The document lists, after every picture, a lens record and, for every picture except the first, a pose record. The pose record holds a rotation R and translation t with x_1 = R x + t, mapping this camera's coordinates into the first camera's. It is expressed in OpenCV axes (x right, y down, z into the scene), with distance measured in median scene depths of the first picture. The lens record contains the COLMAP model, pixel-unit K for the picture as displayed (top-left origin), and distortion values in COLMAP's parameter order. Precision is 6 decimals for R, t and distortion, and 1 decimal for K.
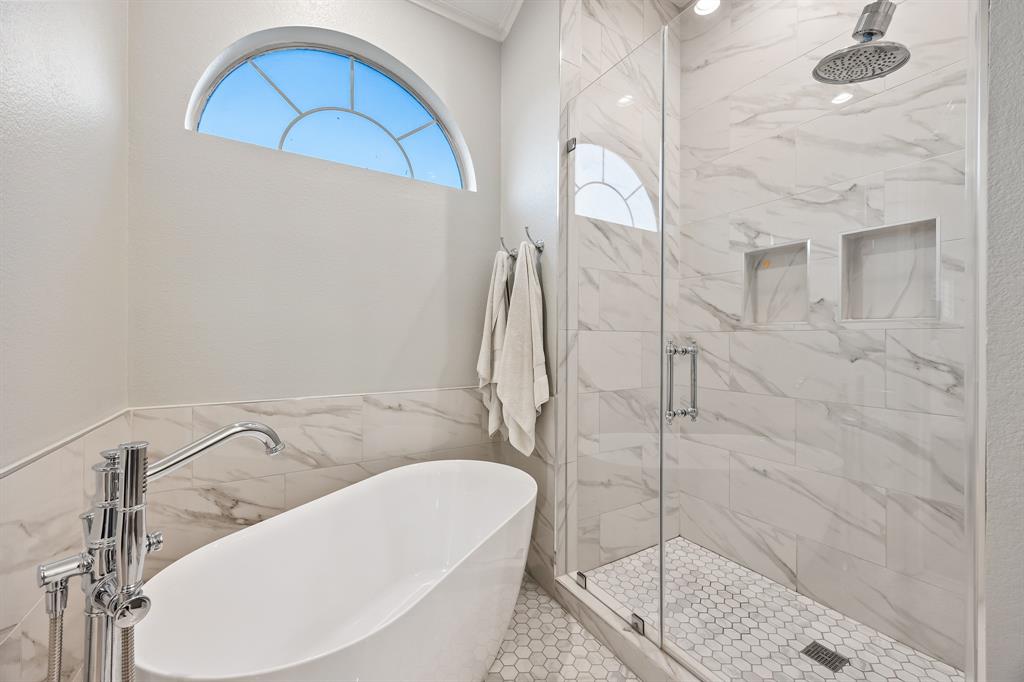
lens RADIAL K [[399.0, 0, 516.4], [0, 399.0, 340.7], [0, 0, 1]] dist [0.005979, -0.001165]
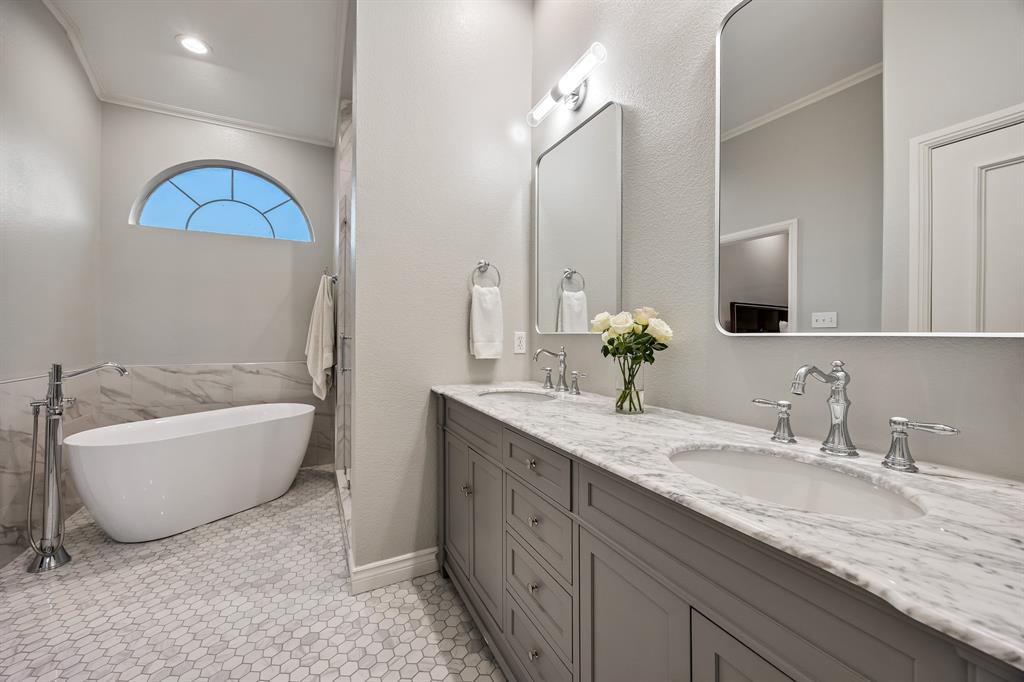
lens RADIAL K [[399.0, 0, 533.1], [0, 399.0, 340.9], [0, 0, 1]] dist [0.005979, -0.001165]
pose [[0.997092, 0.006381, -0.075946, 1.017693], [-0.006410, 0.999979, -0.000136, 0.025266], [0.075943, 0.000623, 0.997112, -0.624298]]
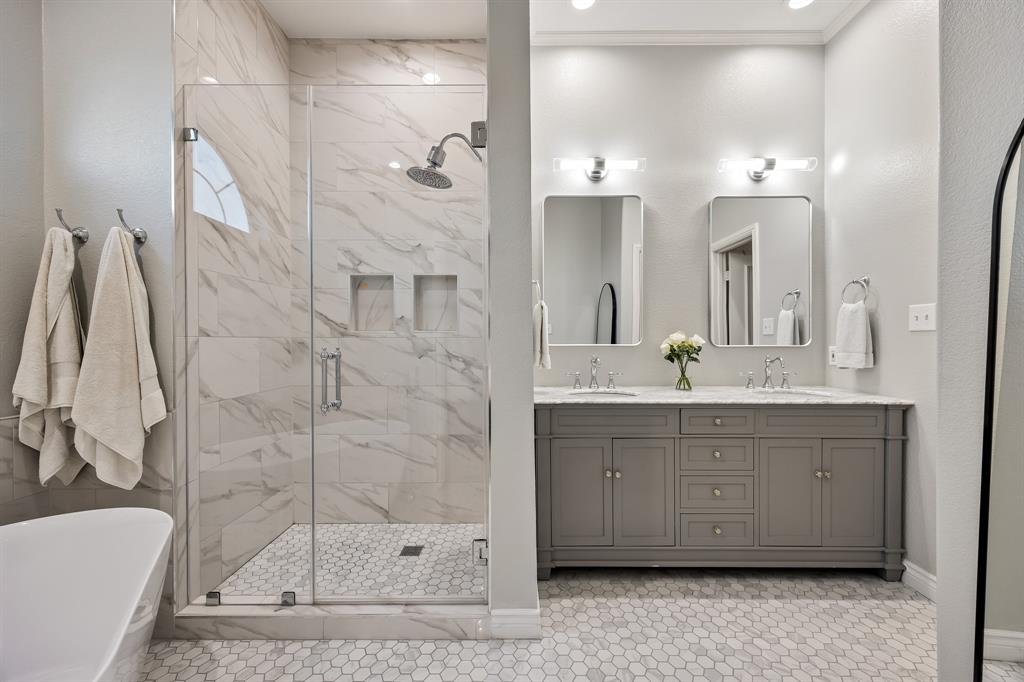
lens RADIAL K [[399.0, 0, 503.7], [0, 399.0, 343.1], [0, 0, 1]] dist [0.005979, -0.001165]
pose [[0.544960, -0.012705, 0.838366, -0.258792], [0.006549, 0.999919, 0.010896, -0.018894], [-0.838437, -0.000447, 0.544999, -0.106545]]
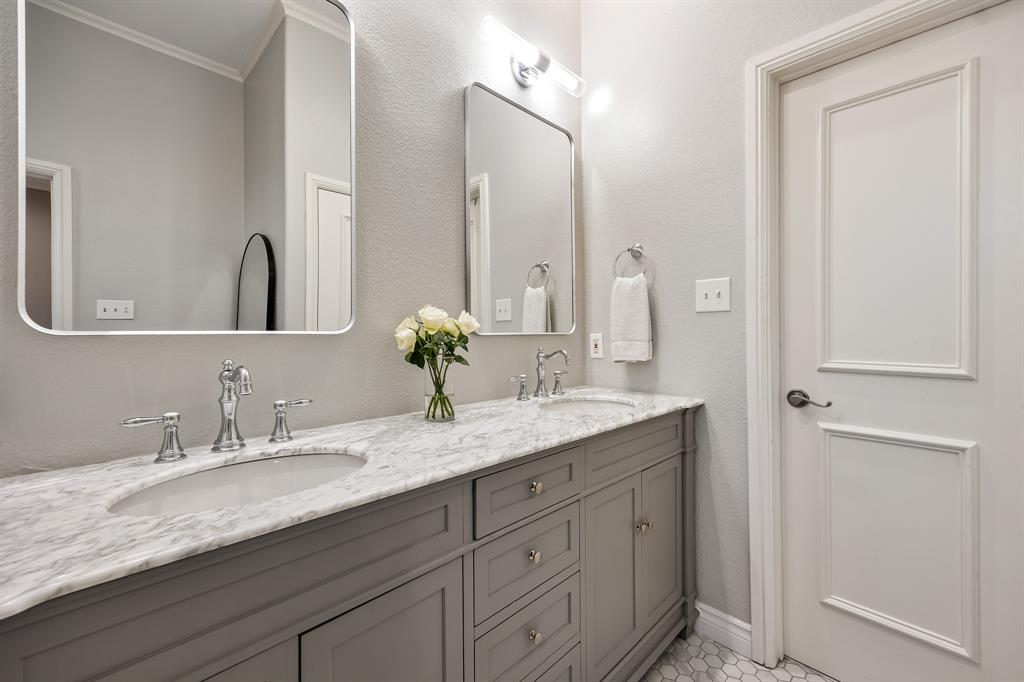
lens RADIAL K [[399.0, 0, 511.2], [0, 399.0, 333.6], [0, 0, 1]] dist [0.005979, -0.001165]
pose [[-0.246055, -0.002674, 0.969252, 0.457369], [0.005554, 0.999976, 0.004169, 0.005773], [-0.969240, 0.006409, -0.246034, 0.150756]]
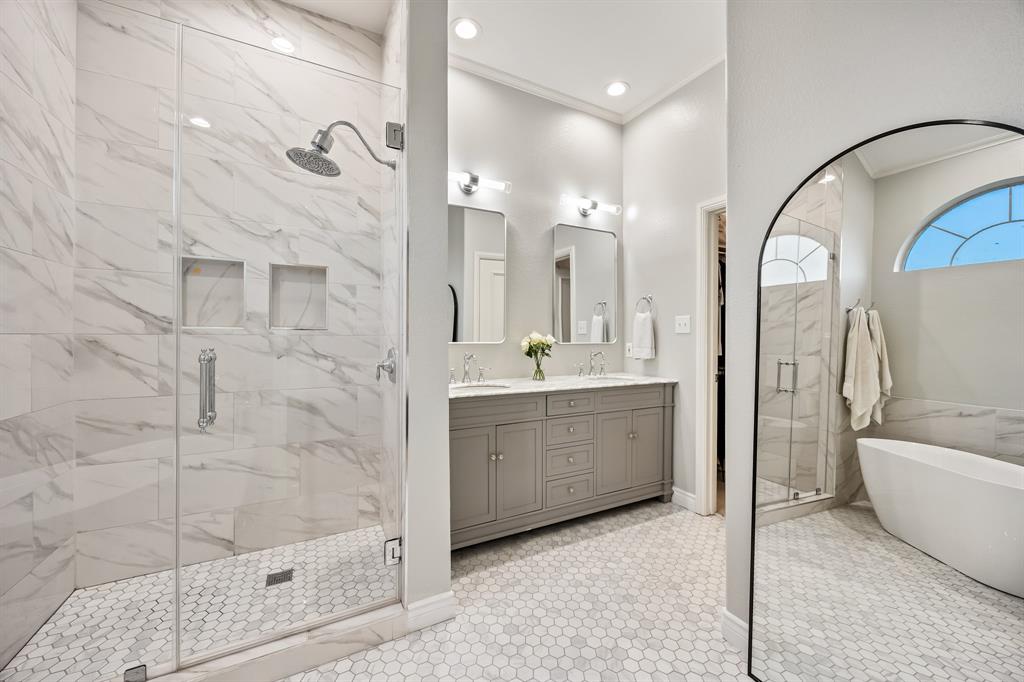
lens RADIAL K [[399.0, 0, 499.5], [0, 399.0, 333.4], [0, 0, 1]] dist [0.005979, -0.001165]
pose [[0.087891, -0.000920, 0.996130, -0.423266], [-0.001504, 0.999998, 0.001056, -0.032462], [-0.996129, -0.001591, 0.087889, 0.120132]]
